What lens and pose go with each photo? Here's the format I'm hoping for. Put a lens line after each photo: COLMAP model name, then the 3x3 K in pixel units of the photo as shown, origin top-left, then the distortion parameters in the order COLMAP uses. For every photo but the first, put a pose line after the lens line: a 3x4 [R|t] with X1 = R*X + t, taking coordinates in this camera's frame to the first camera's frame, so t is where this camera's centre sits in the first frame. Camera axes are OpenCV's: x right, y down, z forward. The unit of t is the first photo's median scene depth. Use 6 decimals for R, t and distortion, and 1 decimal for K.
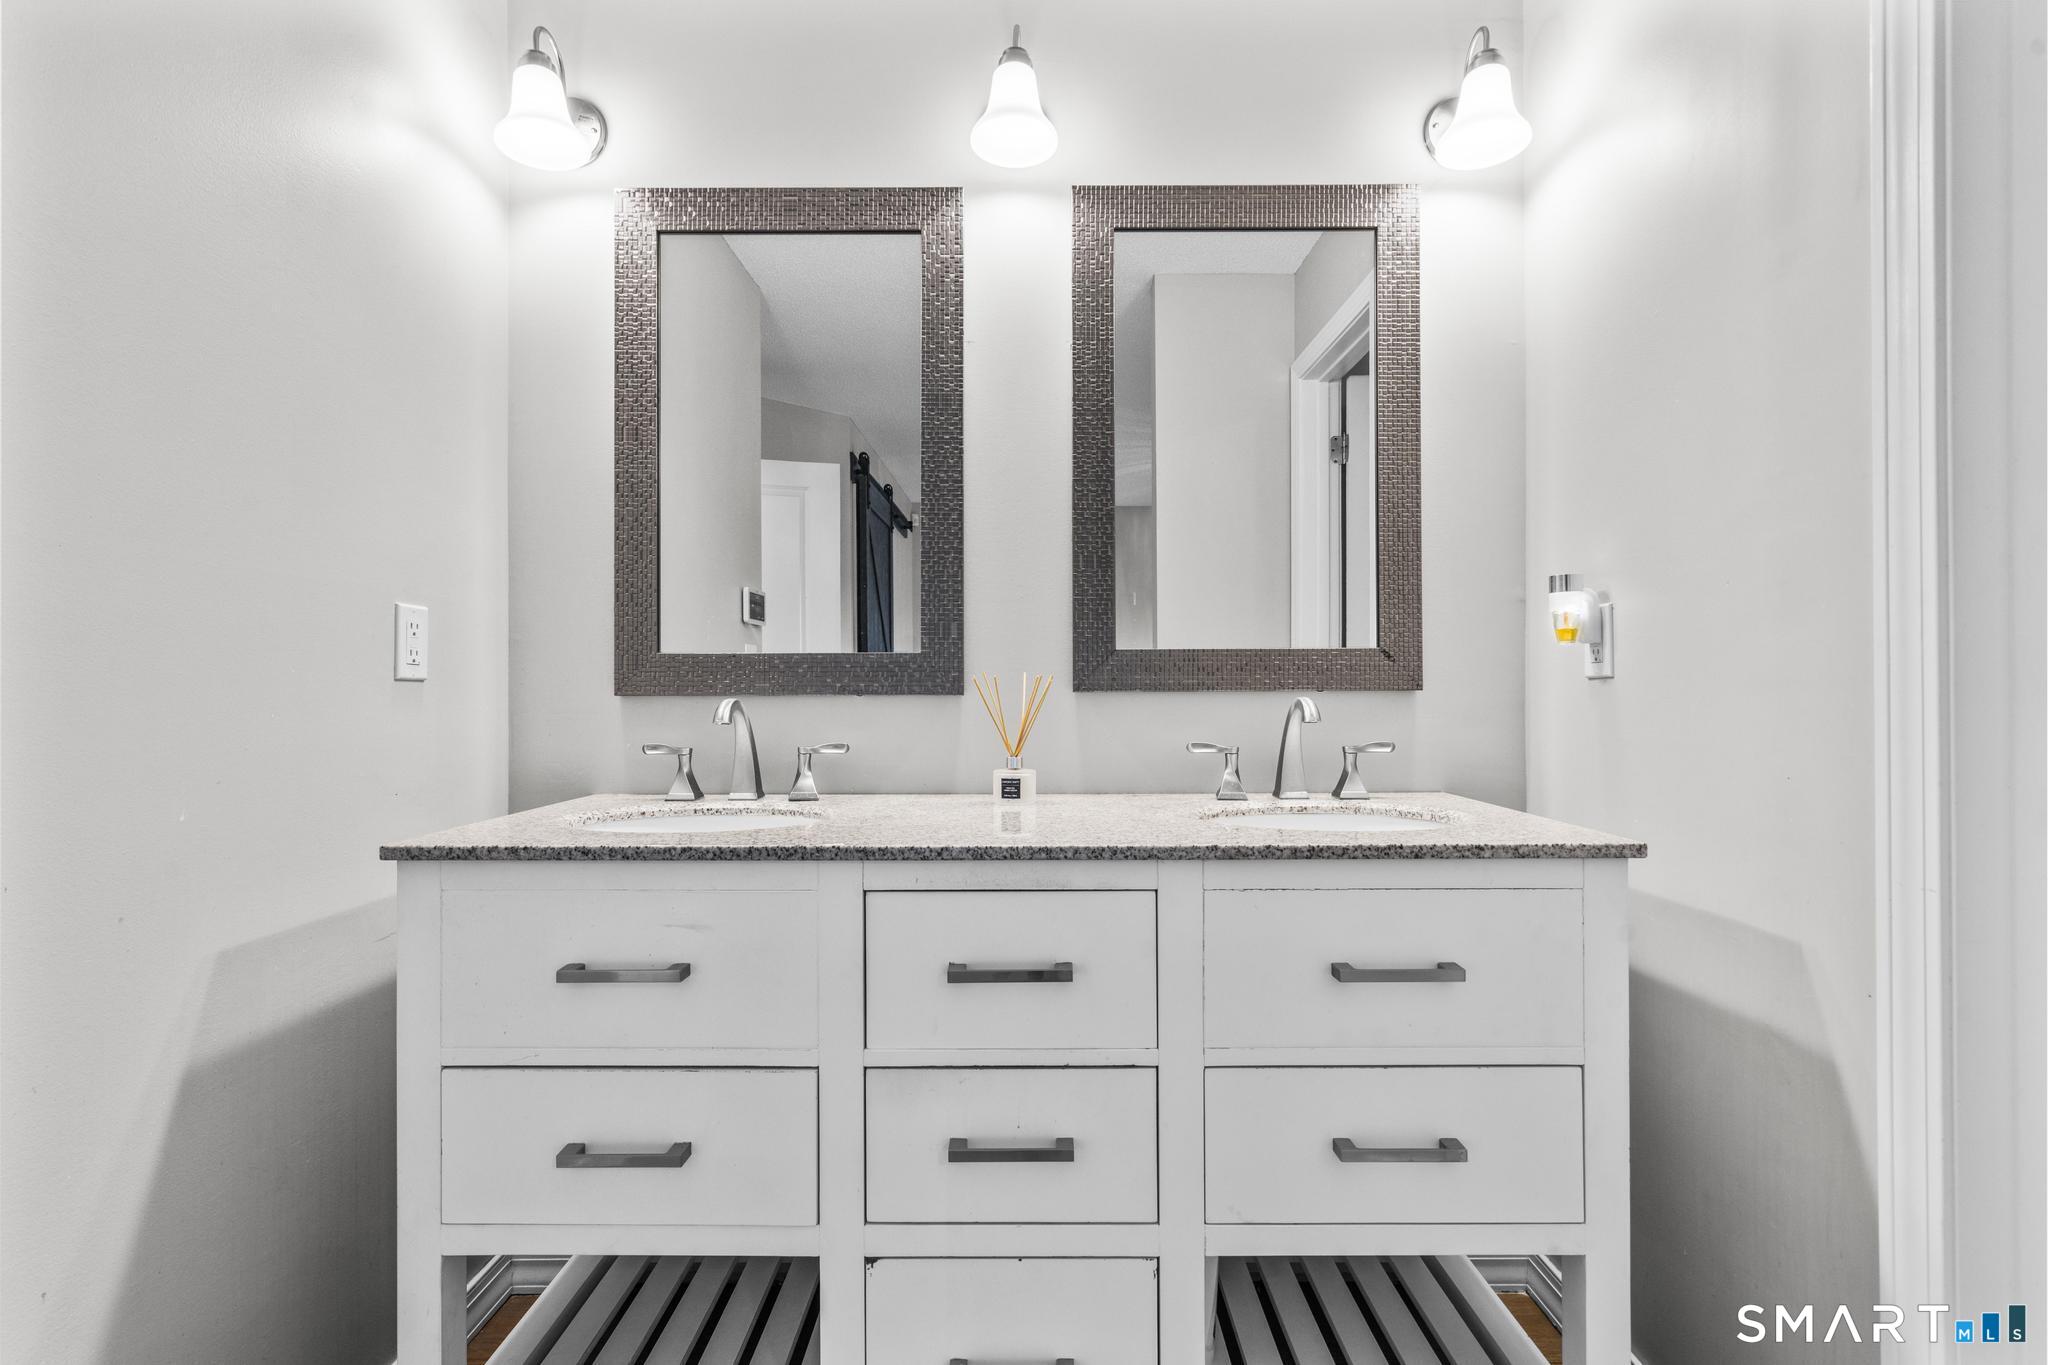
lens RADIAL K [[951.9, 0, 1020.9], [0, 951.9, 687.2], [0, 0, 1]] dist [0.005225, 0.001199]
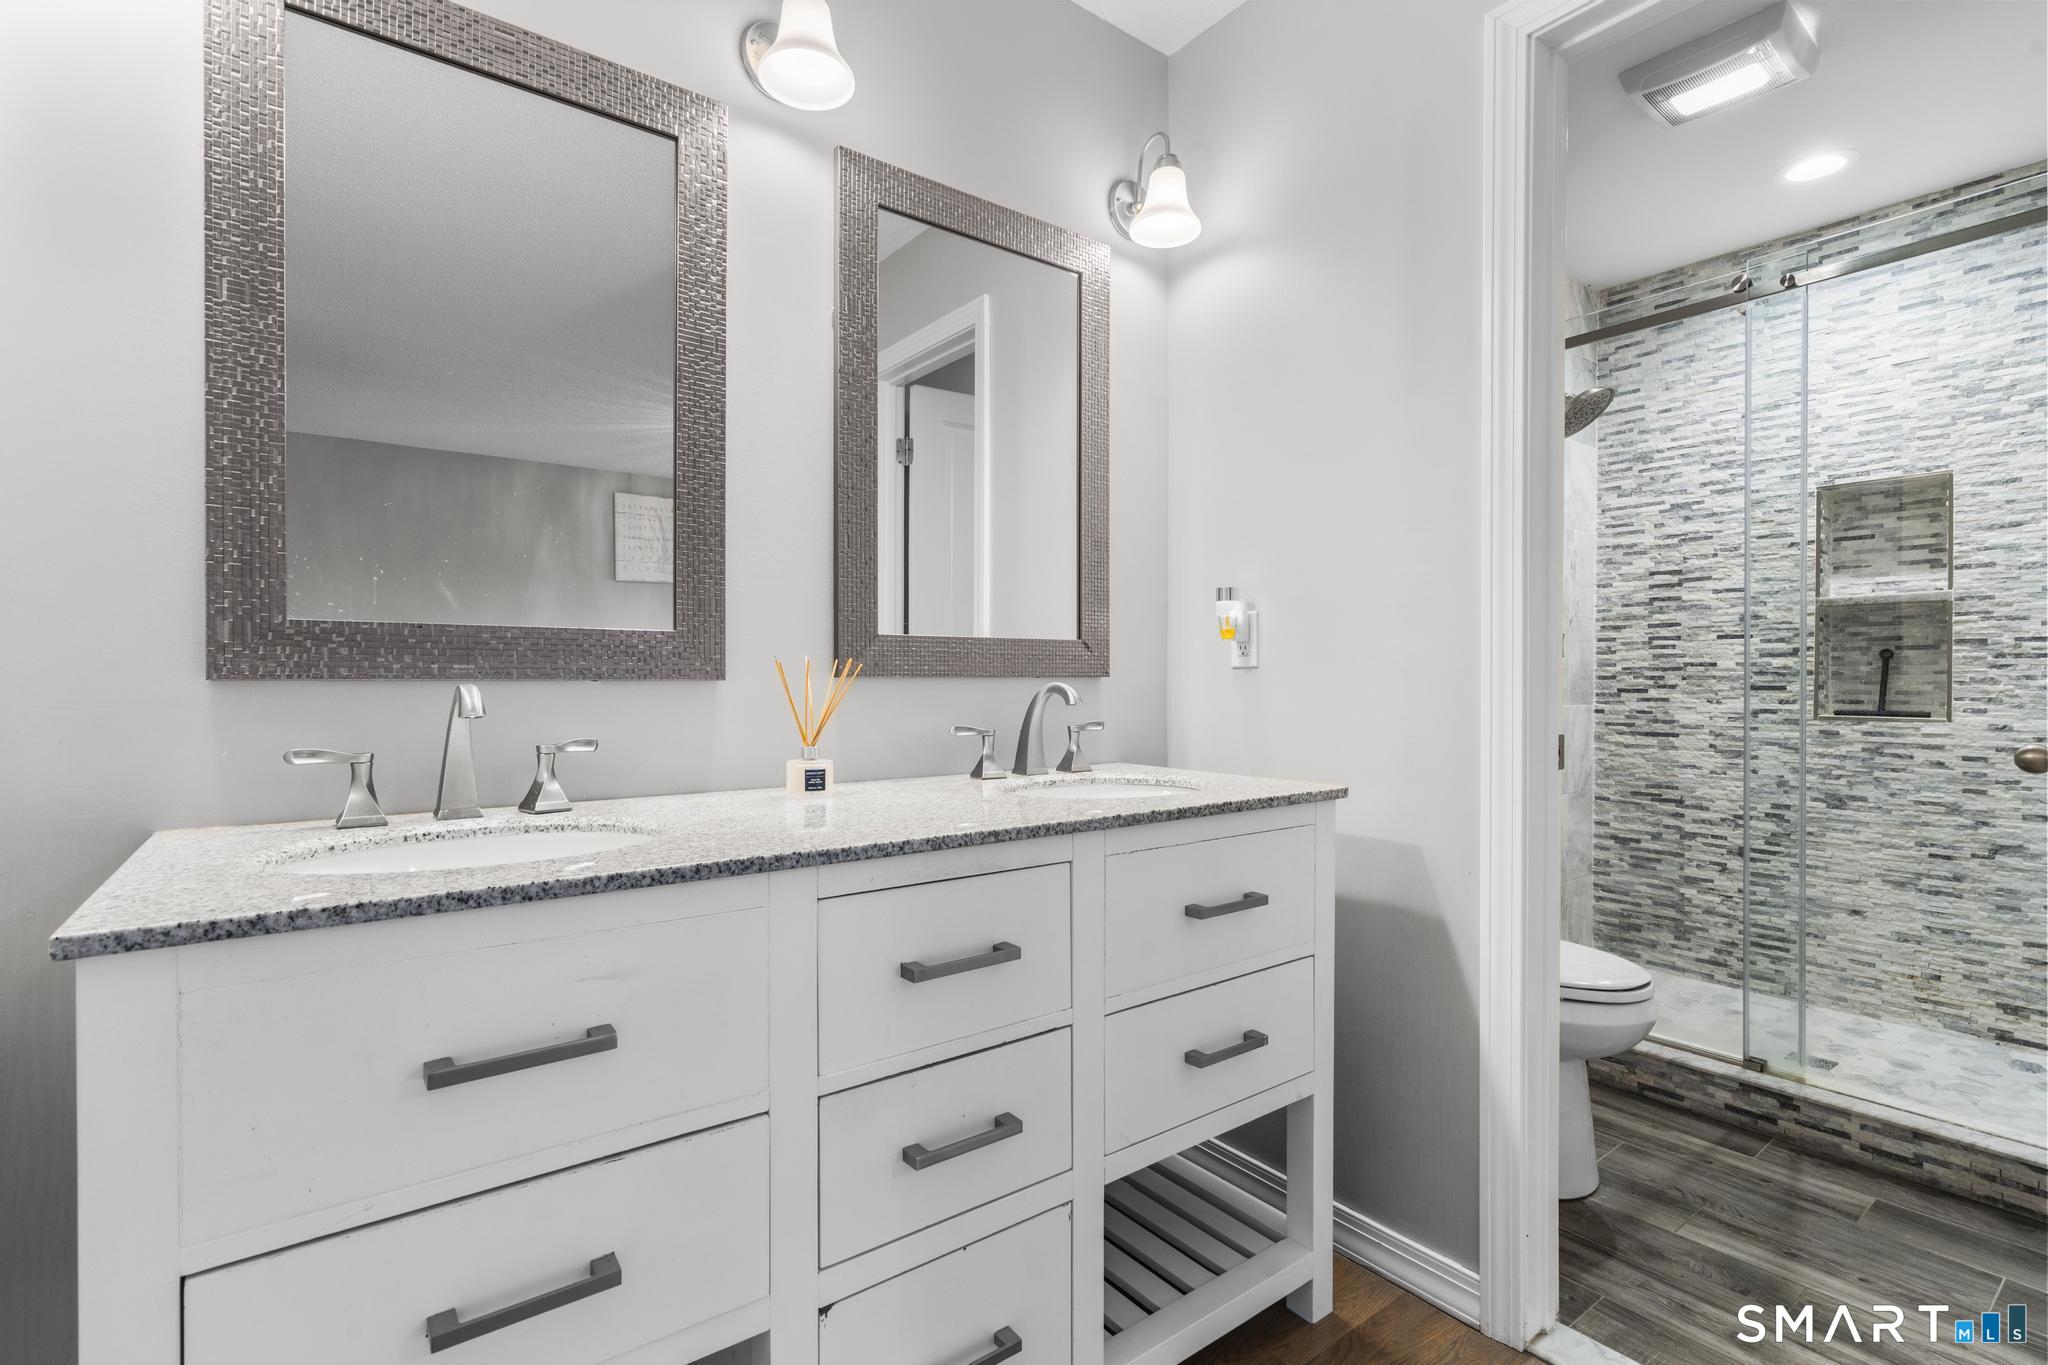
lens RADIAL K [[950.6, 0, 1022.7], [0, 950.6, 685.4], [0, 0, 1]] dist [0.012679, 0.000233]
pose [[0.798211, -0.001745, 0.602375, -0.430851], [-0.005490, 0.999933, 0.010172, 0.002959], [-0.602353, -0.011426, 0.798148, 0.139032]]
